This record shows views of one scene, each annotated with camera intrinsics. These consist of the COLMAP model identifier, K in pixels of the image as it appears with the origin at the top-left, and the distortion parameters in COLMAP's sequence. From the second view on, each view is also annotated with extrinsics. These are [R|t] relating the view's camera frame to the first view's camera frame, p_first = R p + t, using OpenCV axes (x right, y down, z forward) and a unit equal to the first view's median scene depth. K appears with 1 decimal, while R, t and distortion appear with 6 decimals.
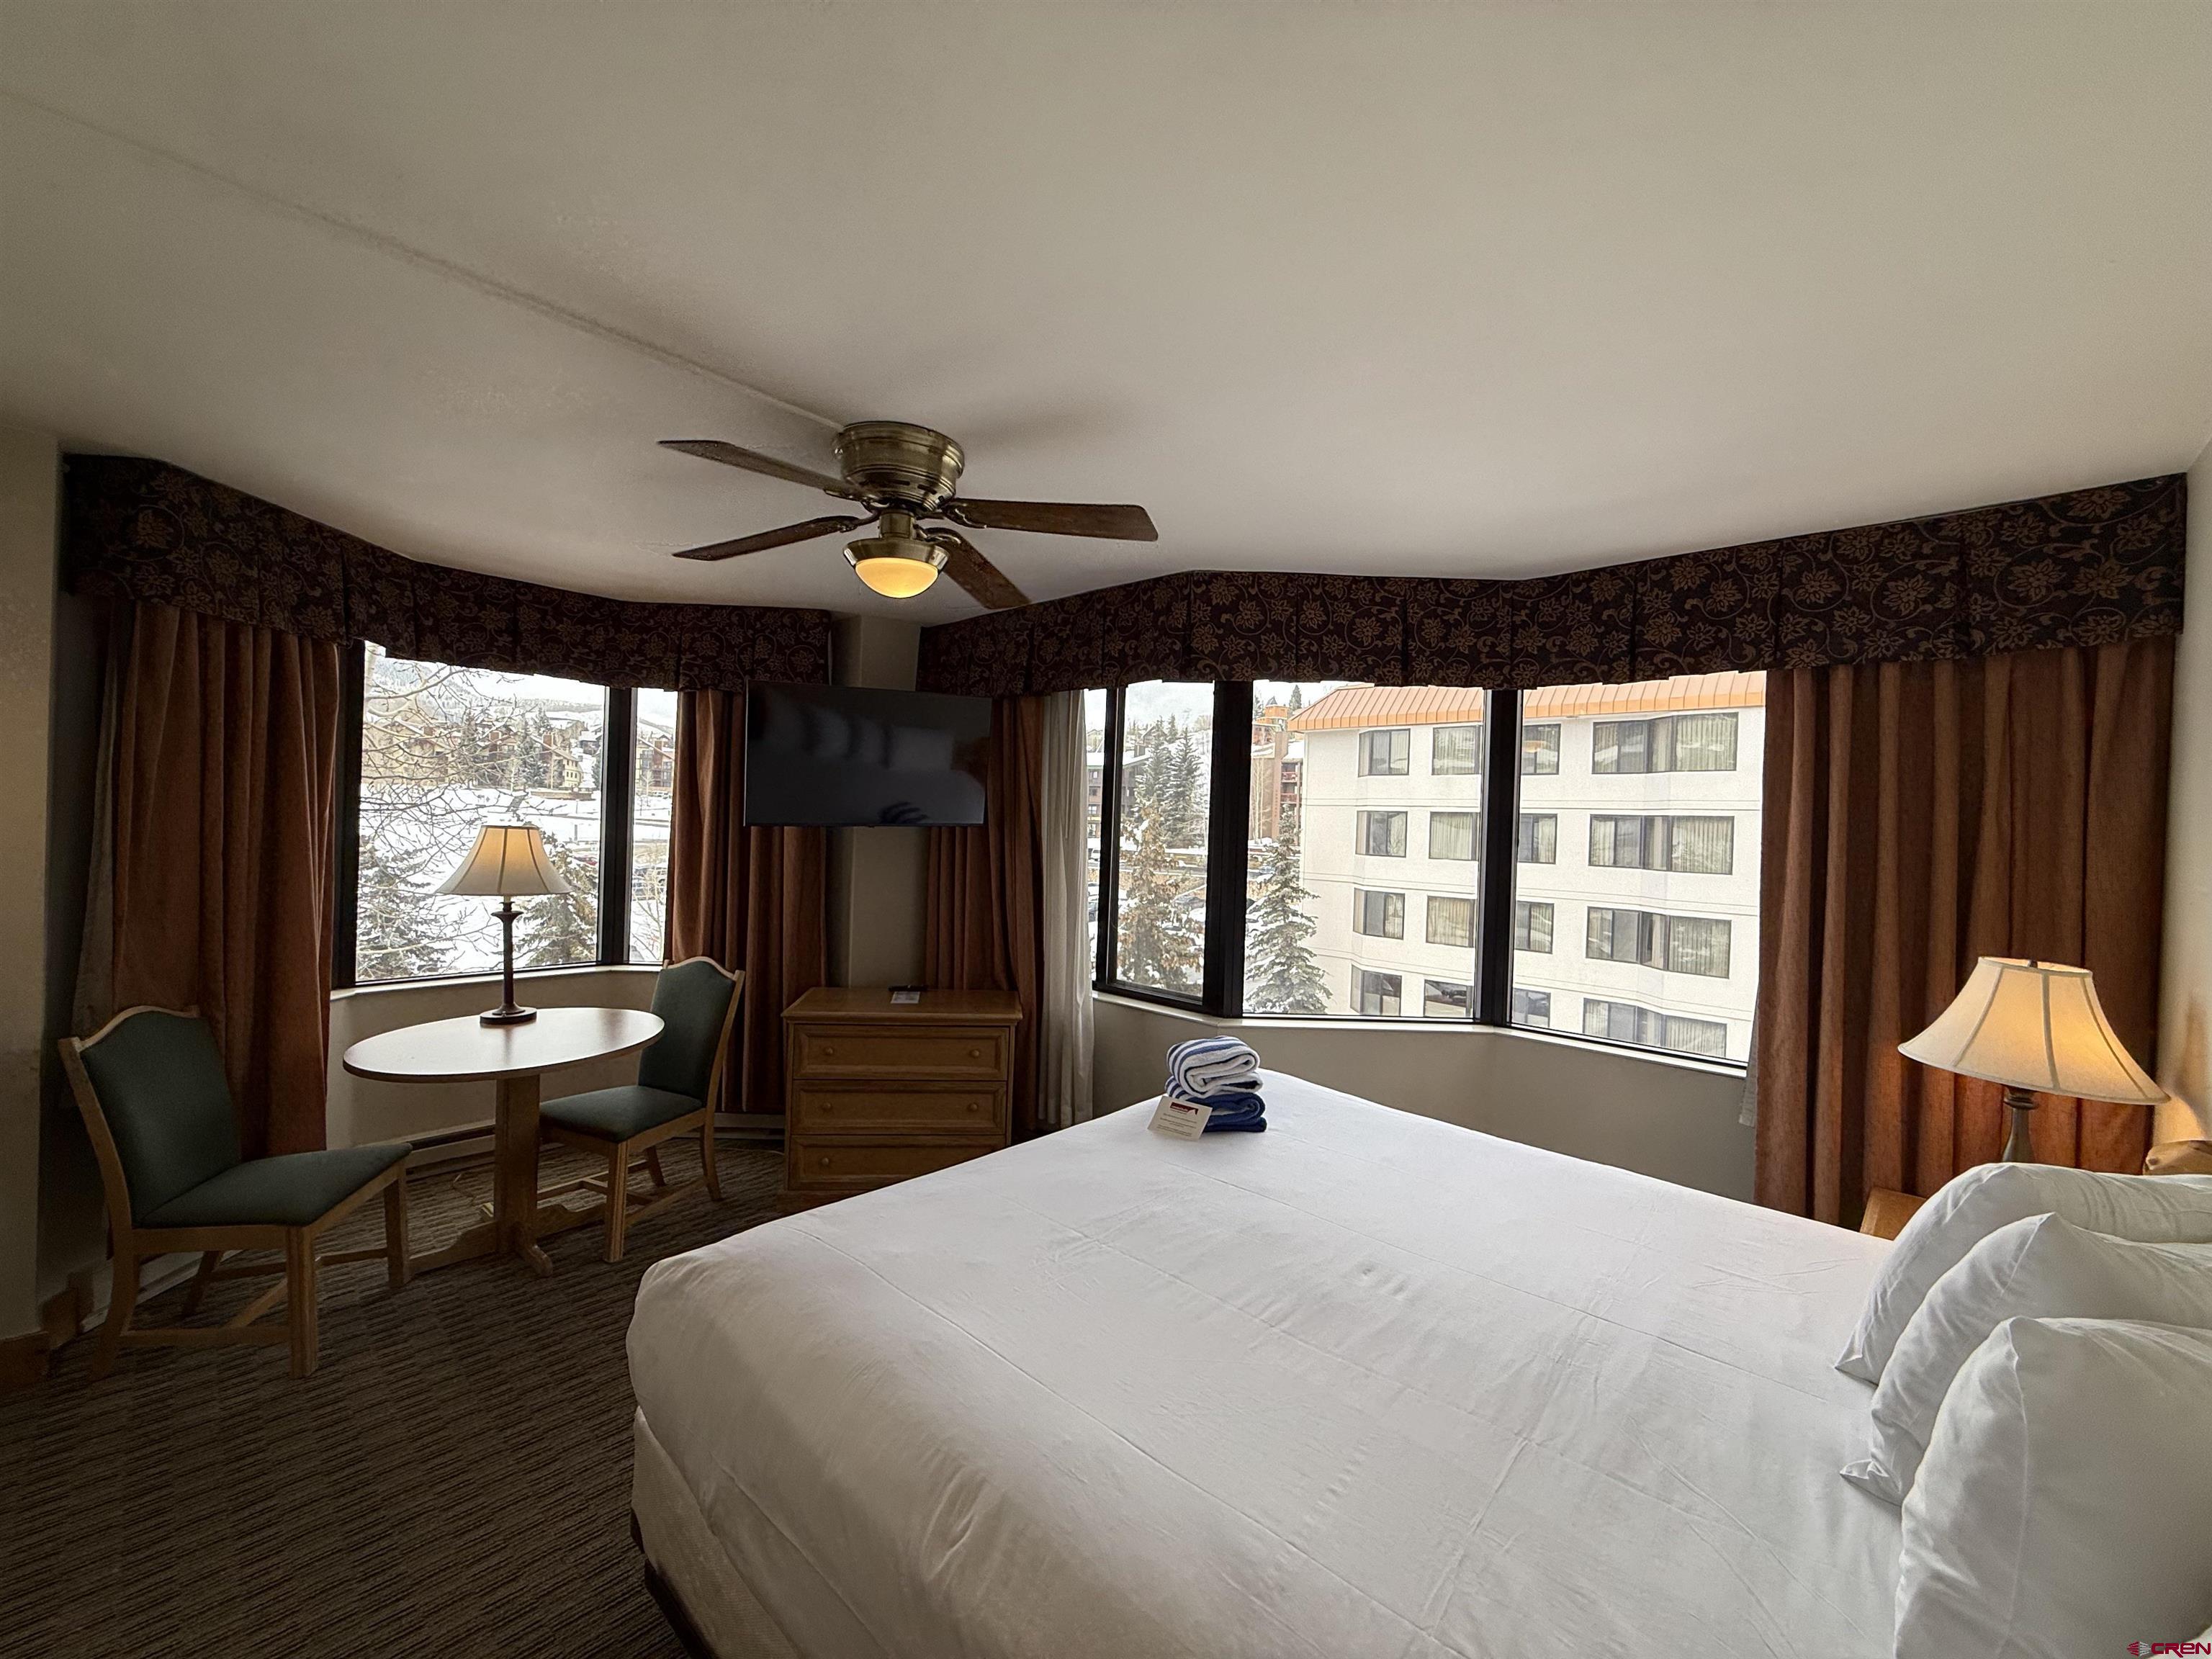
lens RADIAL K [[886.7, 0, 1104.4], [0, 886.7, 825.3], [0, 0, 1]] dist [0.001691, 0.000507]
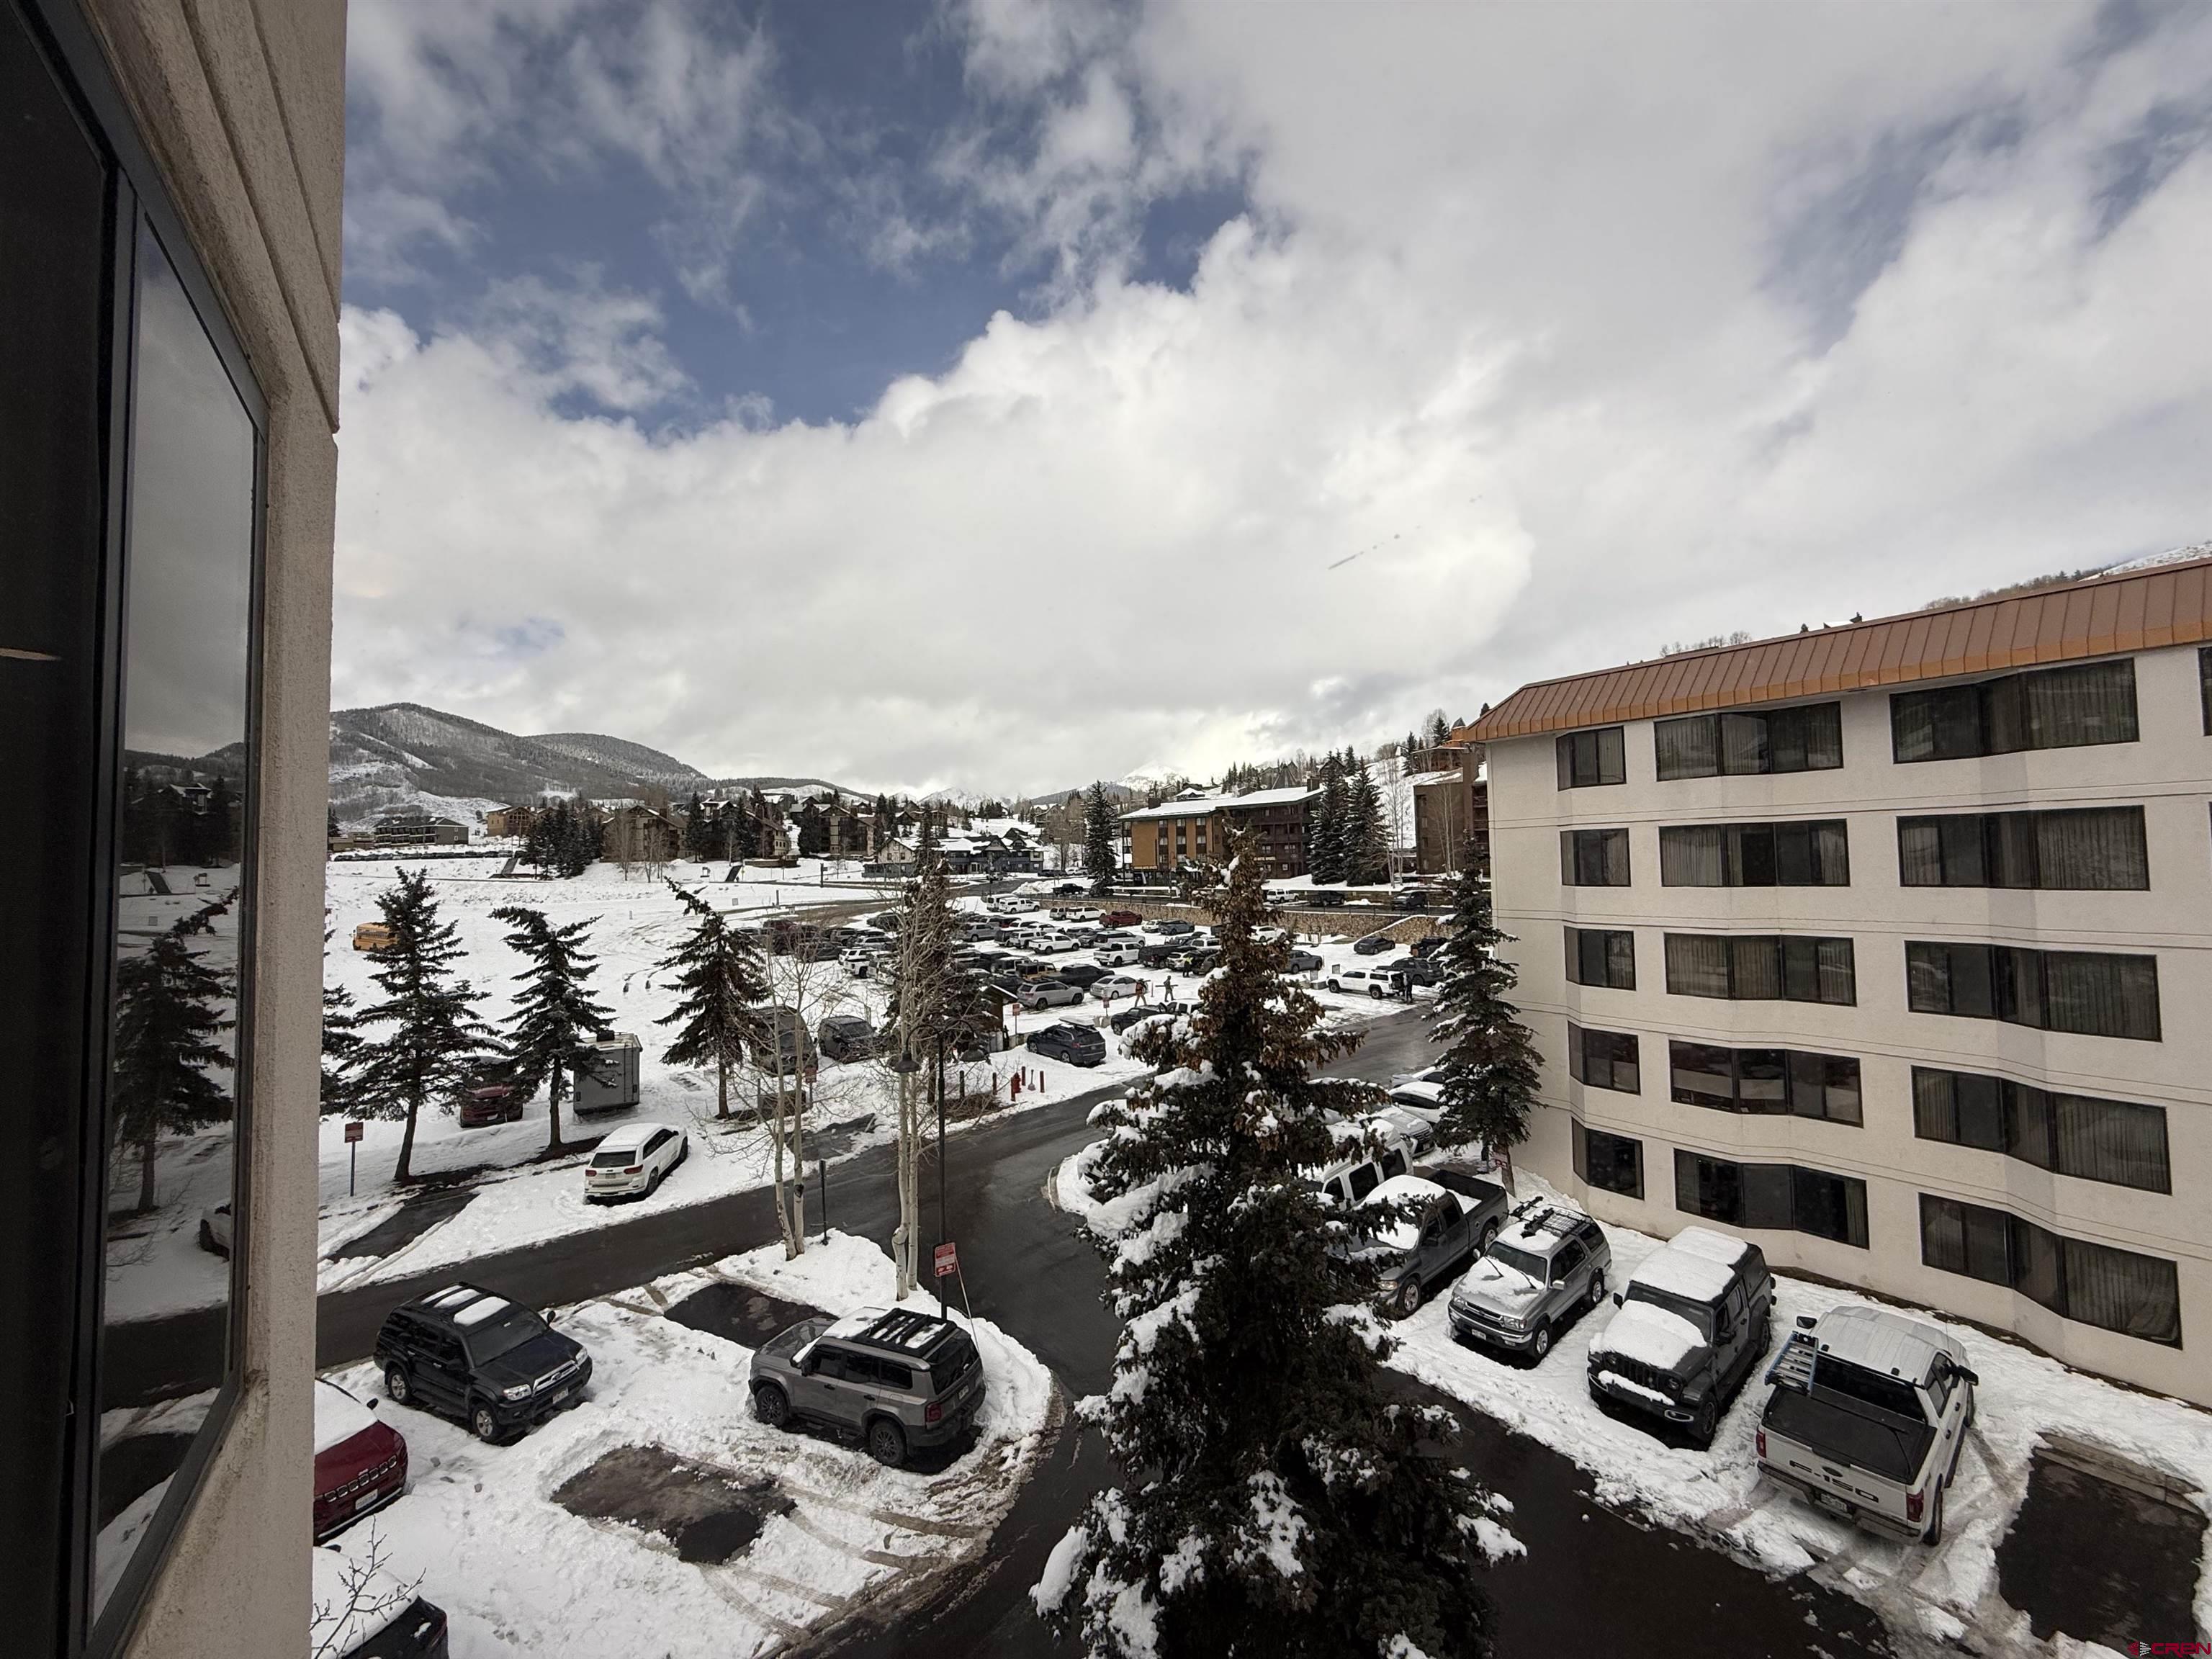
lens RADIAL K [[886.7, 0, 1102.3], [0, 886.7, 827.2], [0, 0, 1]] dist [0.001691, 0.000507]
pose [[0.977442, -0.060725, -0.202288, 0.038169], [0.050927, 0.997279, -0.053297, 0.001597], [0.204974, 0.041793, 0.977875, 0.114539]]
